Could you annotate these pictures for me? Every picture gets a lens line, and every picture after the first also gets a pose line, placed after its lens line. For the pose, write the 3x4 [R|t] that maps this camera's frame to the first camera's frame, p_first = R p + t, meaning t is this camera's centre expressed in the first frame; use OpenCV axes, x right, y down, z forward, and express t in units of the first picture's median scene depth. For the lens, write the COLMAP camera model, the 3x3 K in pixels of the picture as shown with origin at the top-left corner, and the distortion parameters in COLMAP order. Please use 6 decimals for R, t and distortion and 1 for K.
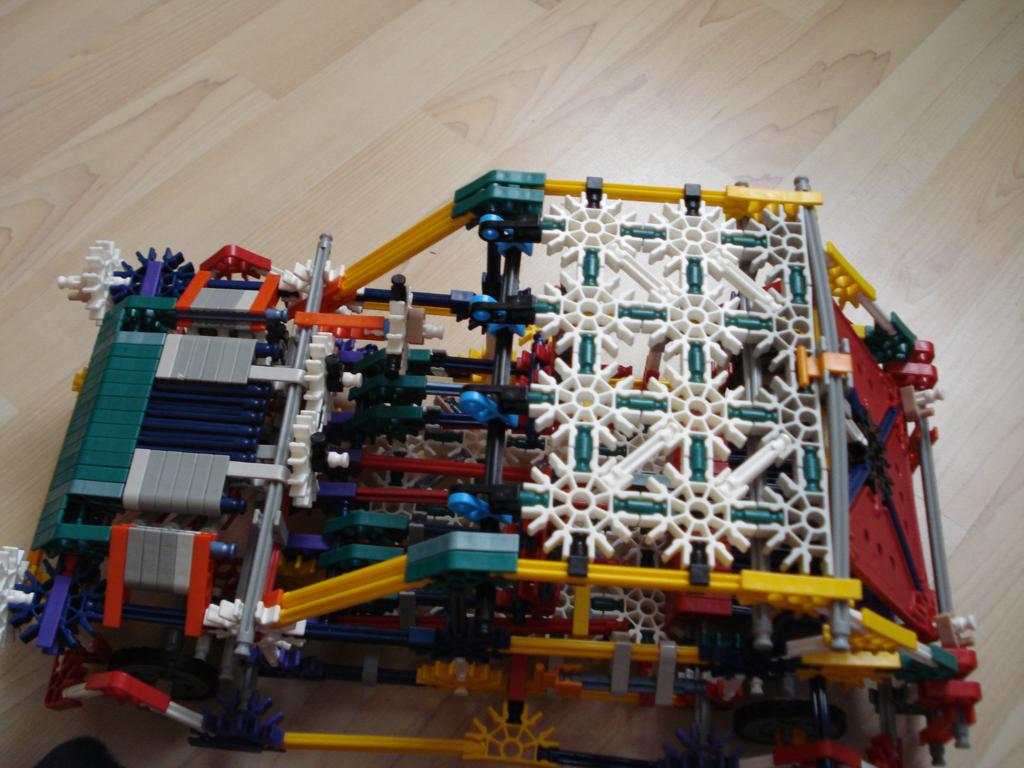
lens RADIAL K [[1108.7, 0, 512.0], [0, 1108.7, 384.0], [0, 0, 1]] dist [-0.124588, 0.017599]
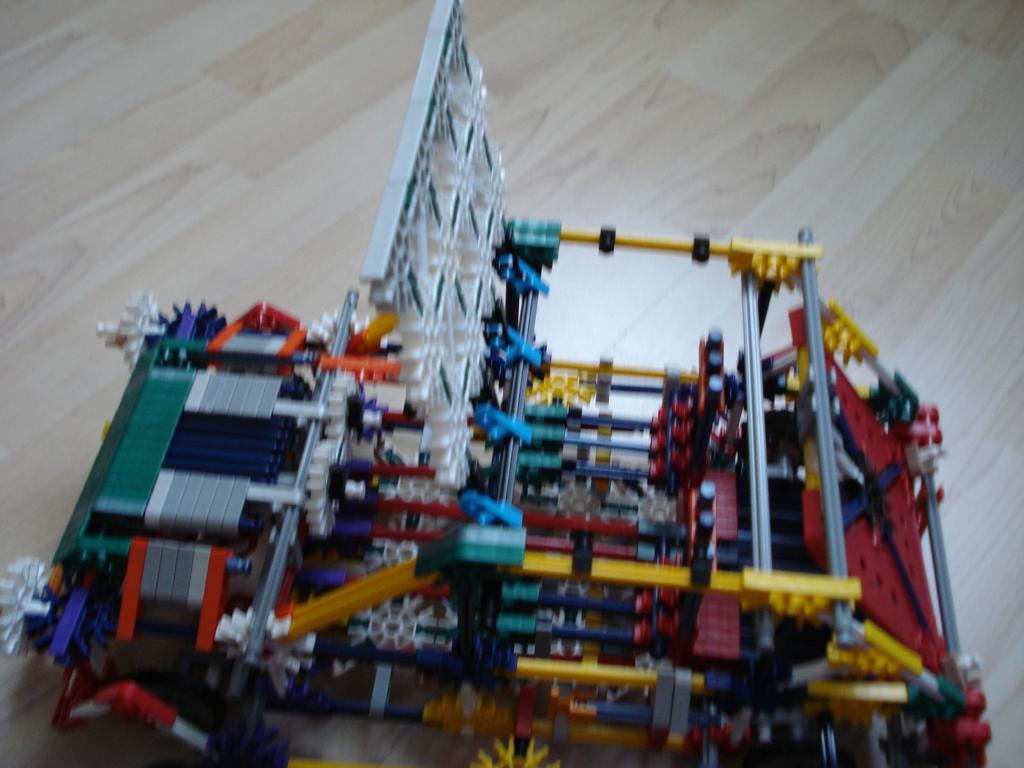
lens RADIAL K [[1108.7, 0, 512.0], [0, 1108.7, 384.0], [0, 0, 1]] dist [-0.124588, 0.017599]
pose [[0.999453, 0.022089, -0.024625, 0.012321], [-0.025613, 0.987822, -0.153468, 0.126549], [0.020935, 0.154015, 0.987847, -0.030155]]
